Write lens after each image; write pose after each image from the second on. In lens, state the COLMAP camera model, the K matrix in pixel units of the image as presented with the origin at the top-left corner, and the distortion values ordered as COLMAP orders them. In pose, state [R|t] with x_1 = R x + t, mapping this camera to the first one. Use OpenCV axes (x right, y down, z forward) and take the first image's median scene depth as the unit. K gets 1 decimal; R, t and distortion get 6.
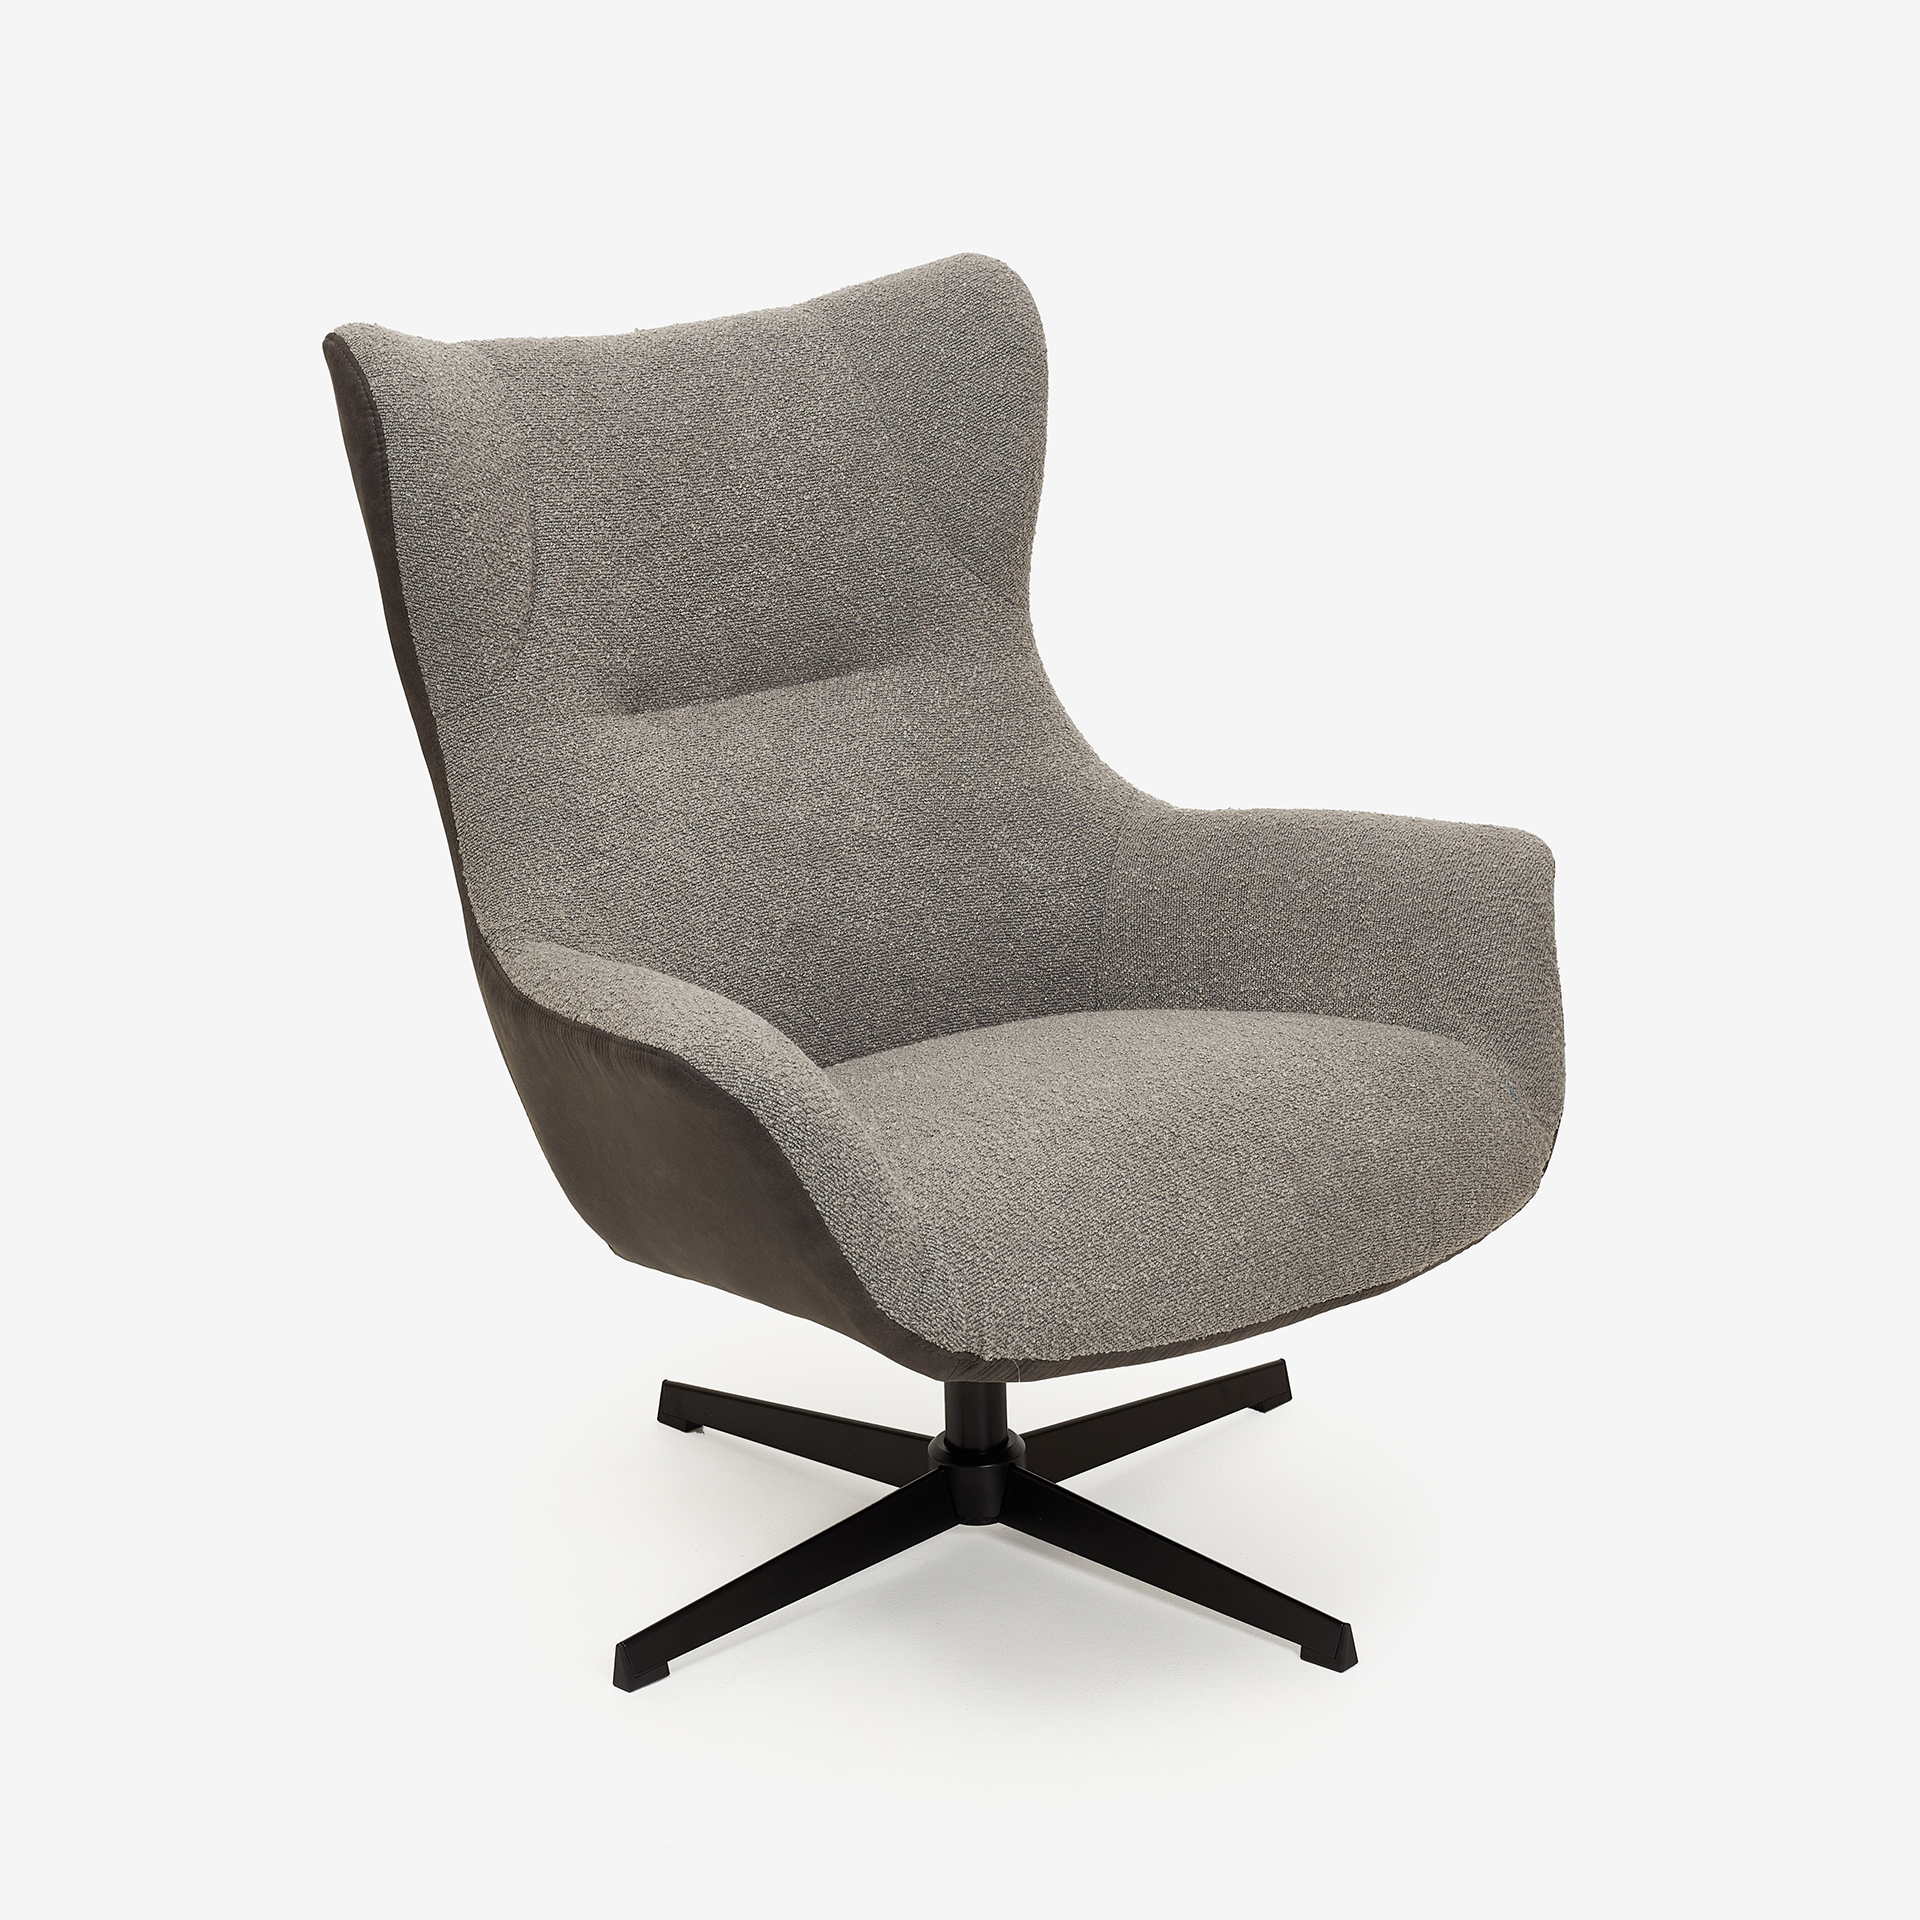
lens RADIAL K [[4303.6, 0, 902.7], [0, 4303.6, 960.9], [0, 0, 1]] dist [0.012527, -0.101222]
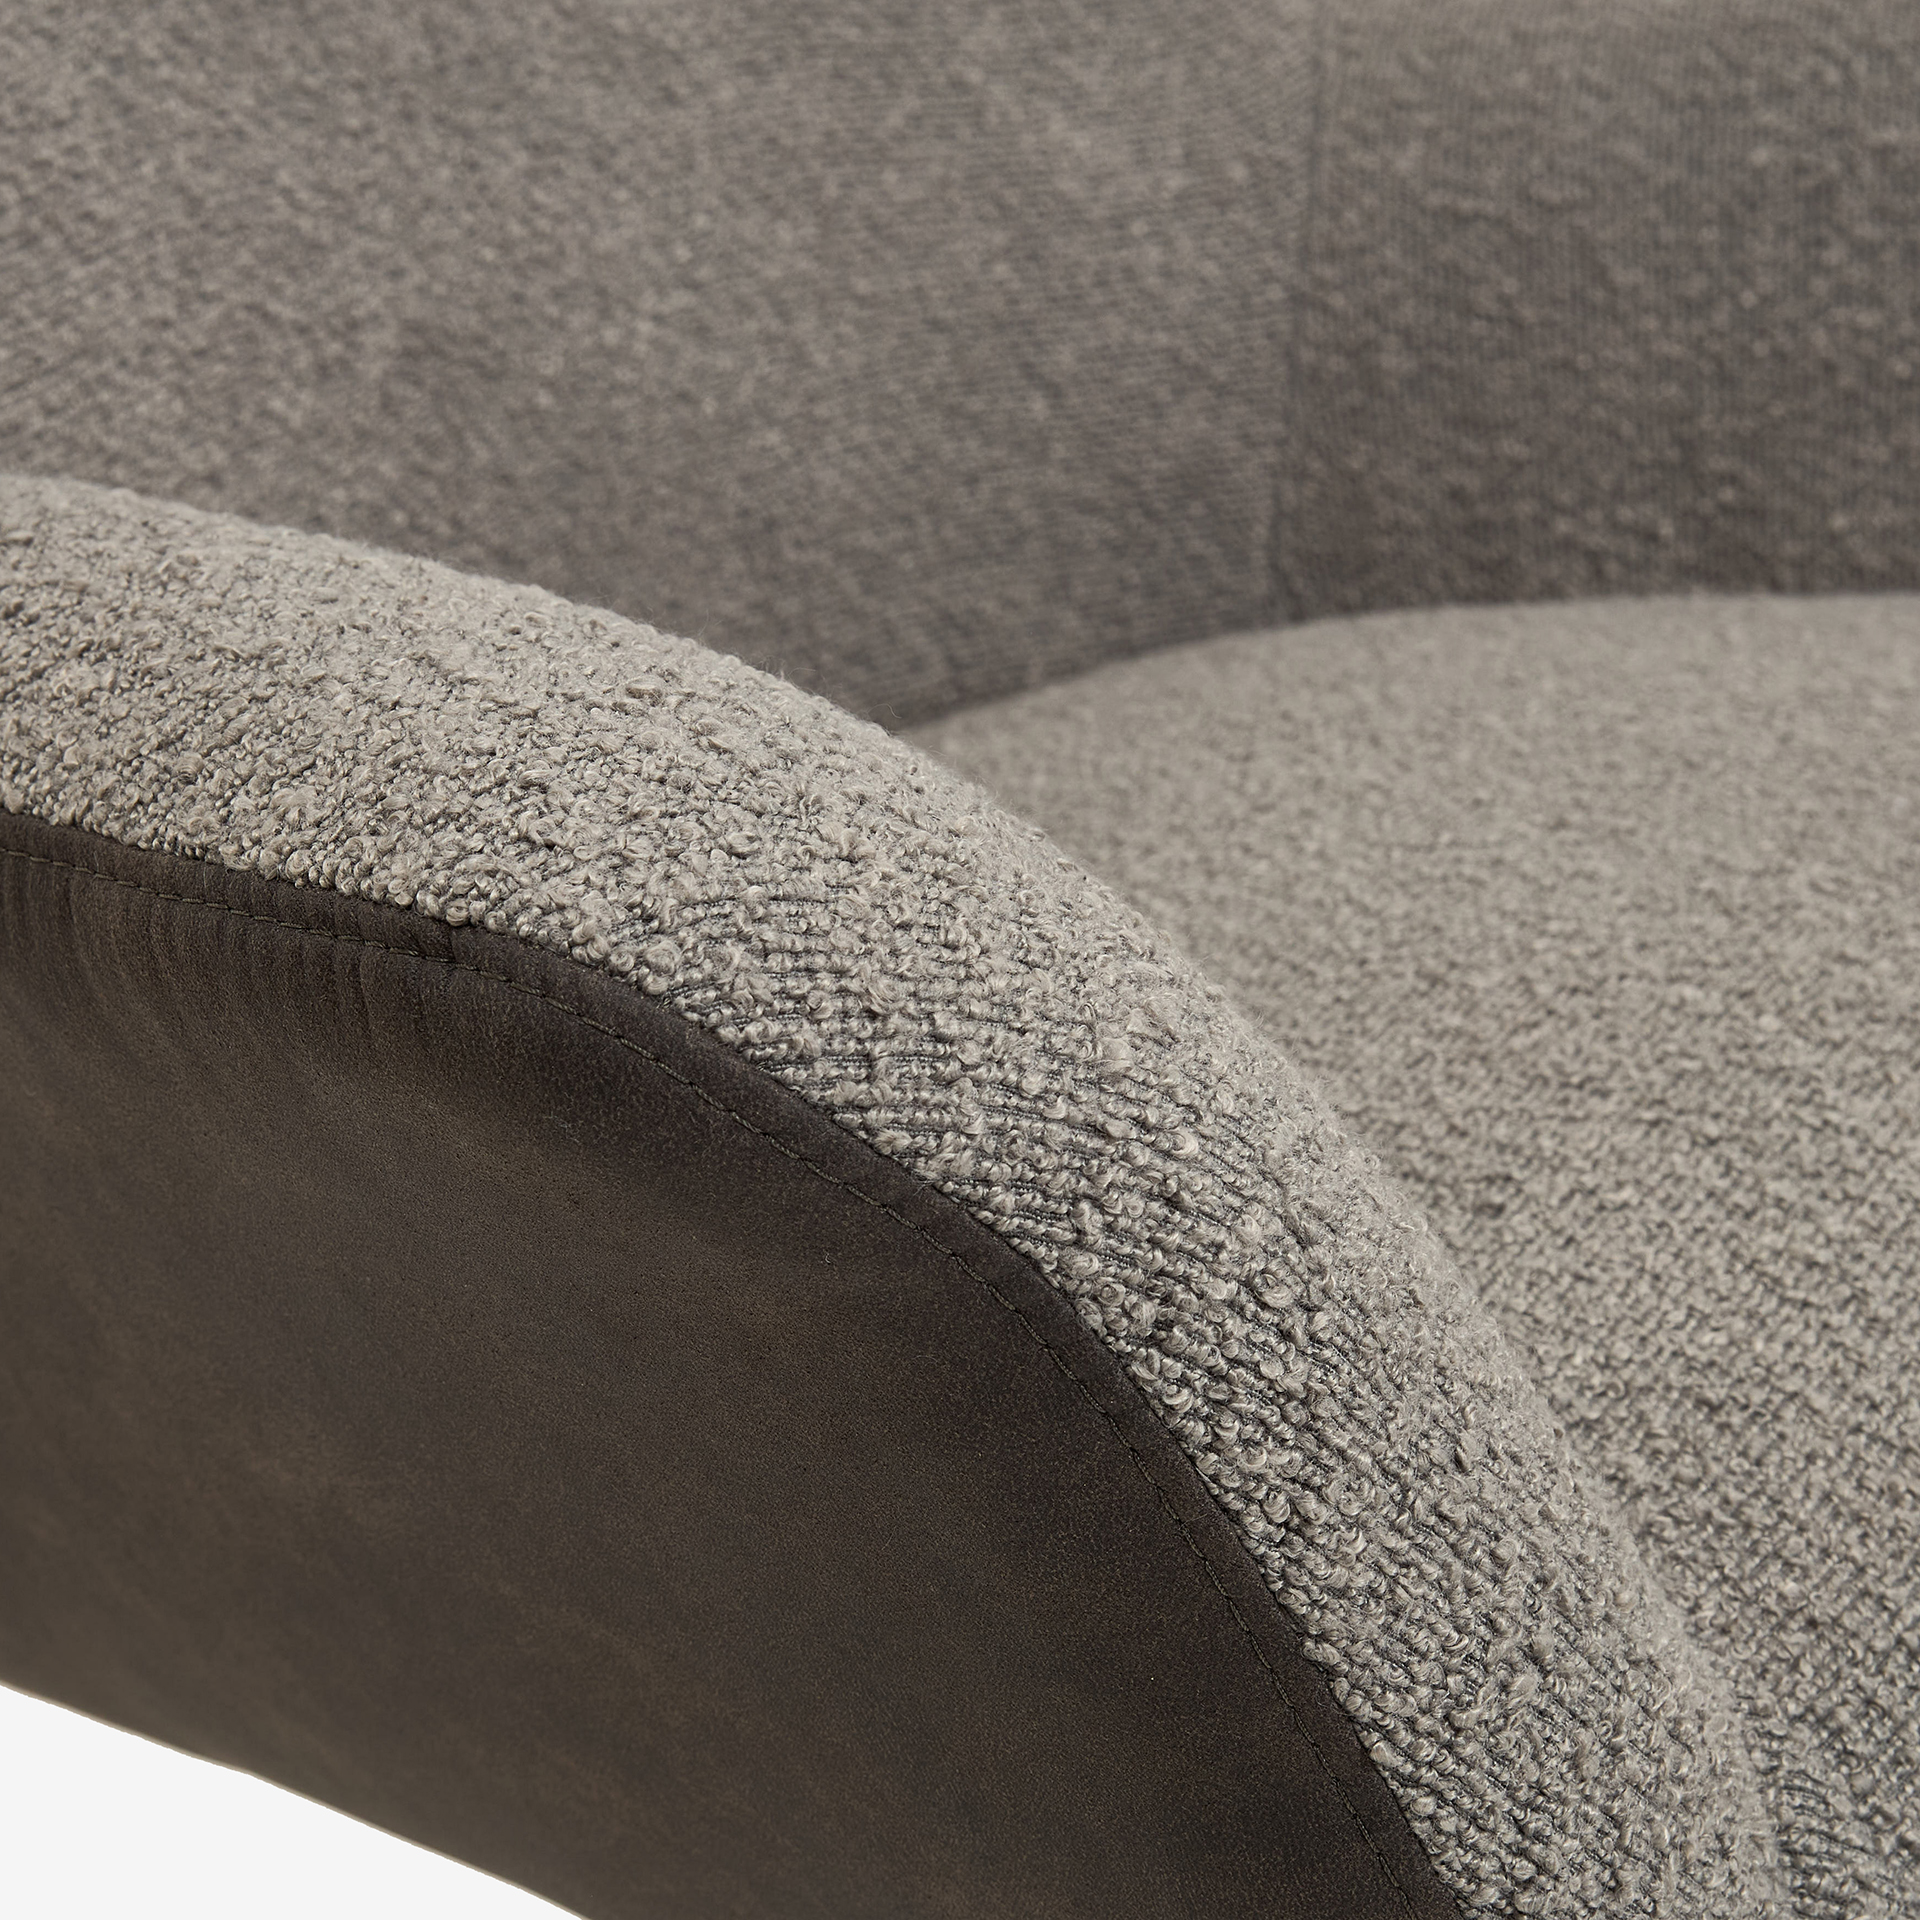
lens RADIAL K [[4847.1, 0, 917.2], [0, 4847.1, 960.3], [0, 0, 1]] dist [0.009140, 0.309673]
pose [[0.963890, -0.053462, 0.260881, -0.076278], [0.030086, 0.995231, 0.092793, 0.003521], [-0.264597, -0.081593, 0.960901, 0.681624]]
